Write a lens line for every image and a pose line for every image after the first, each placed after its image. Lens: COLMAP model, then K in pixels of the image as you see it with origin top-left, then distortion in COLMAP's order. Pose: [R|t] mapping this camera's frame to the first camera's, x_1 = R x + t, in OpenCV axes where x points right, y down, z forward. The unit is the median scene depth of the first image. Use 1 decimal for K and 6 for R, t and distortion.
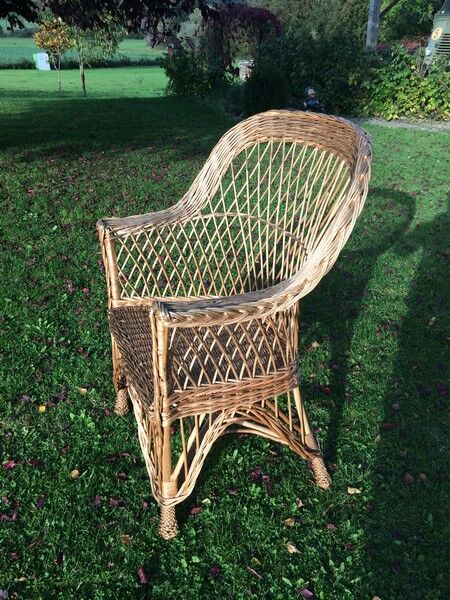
lens RADIAL K [[519.4, 0, 220.8], [0, 519.4, 302.4], [0, 0, 1]] dist [0.089344, -0.136140]
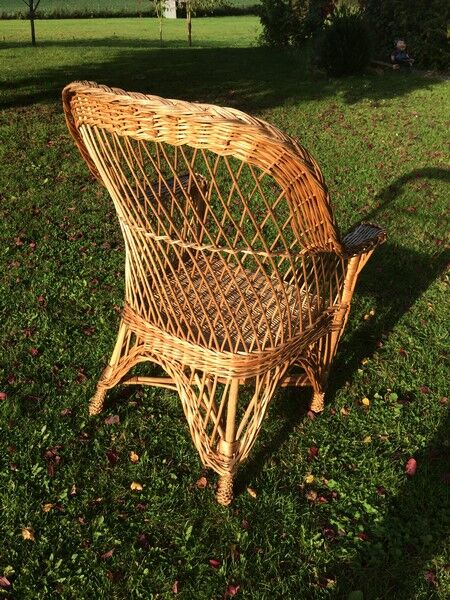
lens RADIAL K [[519.4, 0, 222.9], [0, 519.4, 302.2], [0, 0, 1]] dist [0.089344, -0.136140]
pose [[0.974196, 0.108373, -0.197983, 0.506898], [-0.092473, 0.991829, 0.087891, -0.061298], [0.205891, -0.067315, 0.976257, 0.122608]]
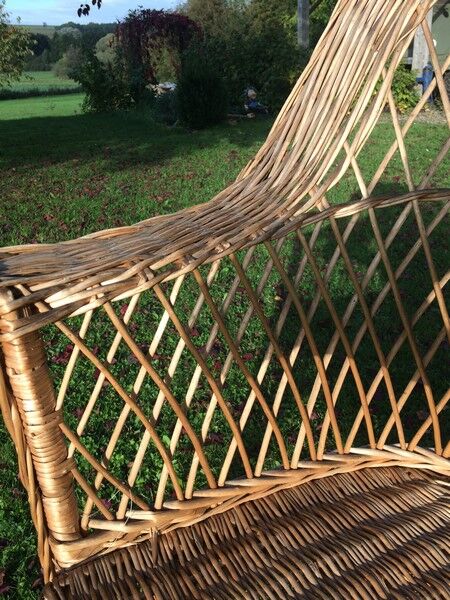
lens RADIAL K [[519.4, 0, 228.0], [0, 519.4, 299.3], [0, 0, 1]] dist [0.089344, -0.136140]
pose [[0.984836, -0.106693, 0.136800, -0.137588], [0.112838, 0.992888, -0.037960, -0.107407], [-0.131777, 0.052820, 0.989871, 0.688445]]
